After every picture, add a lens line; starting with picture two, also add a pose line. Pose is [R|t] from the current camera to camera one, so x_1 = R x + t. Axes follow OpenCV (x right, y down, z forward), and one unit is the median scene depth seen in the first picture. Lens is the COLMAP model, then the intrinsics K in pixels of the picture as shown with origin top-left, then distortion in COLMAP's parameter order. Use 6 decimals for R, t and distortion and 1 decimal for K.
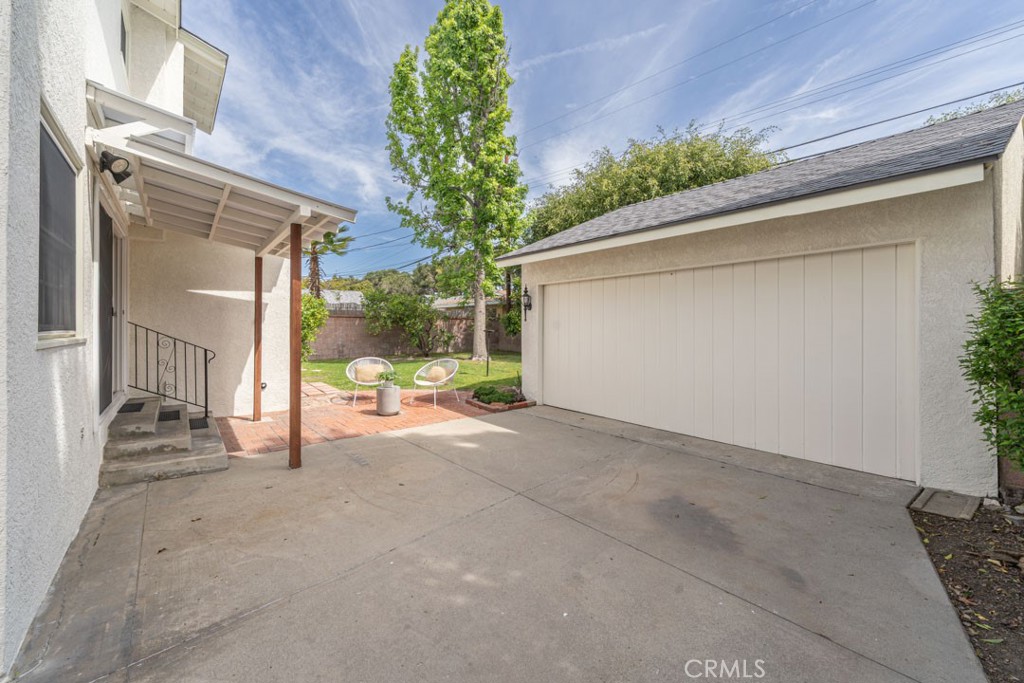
lens RADIAL K [[412.6, 0, 494.6], [0, 412.6, 324.5], [0, 0, 1]] dist [-0.000755, -0.000179]
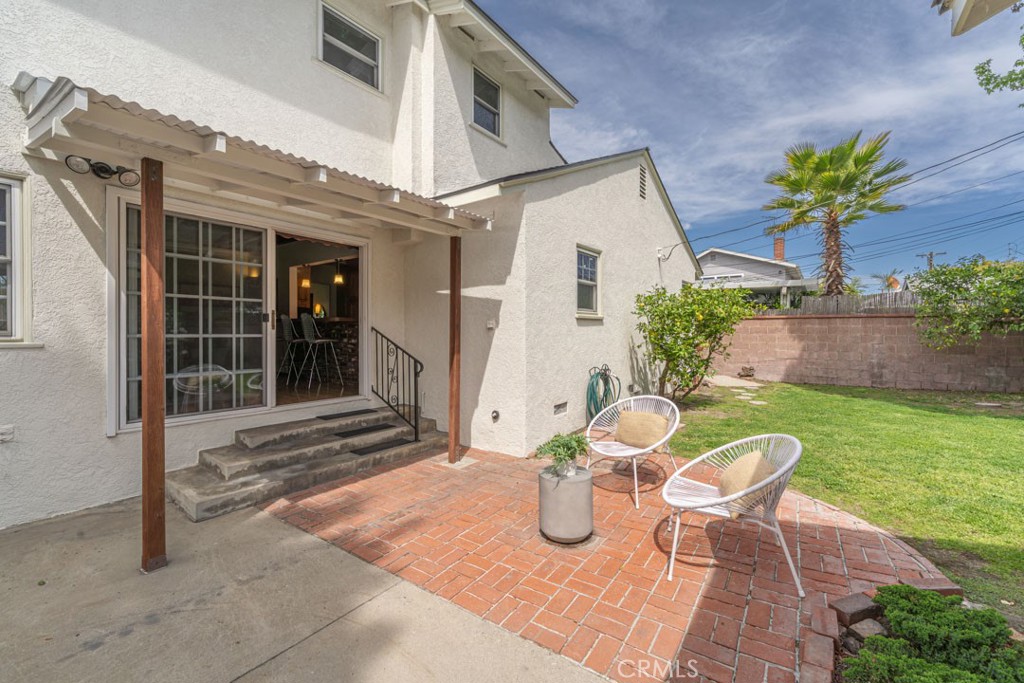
lens RADIAL K [[420.4, 0, 511.5], [0, 420.4, 335.1], [0, 0, 1]] dist [0.000809, 0.000485]
pose [[0.278372, 0.004649, -0.960462, 0.066020], [0.004246, 0.999973, 0.006071, 0.001845], [0.960464, -0.005768, 0.278345, 0.356240]]
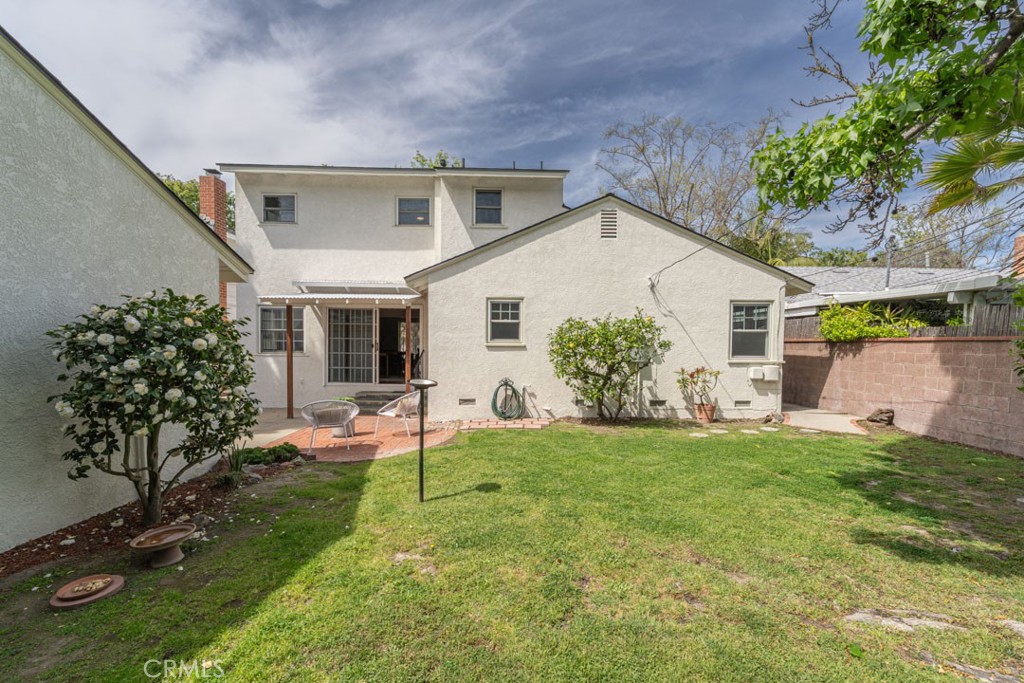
lens RADIAL K [[436.3, 0, 512.0], [0, 436.3, 341.5], [0, 0, 1]] dist [-0.000491, -0.000105]
pose [[-0.592103, -0.005563, -0.805843, 0.189029], [-0.004947, 0.999982, -0.003268, -0.016302], [0.805847, 0.002051, -0.592121, 0.923556]]
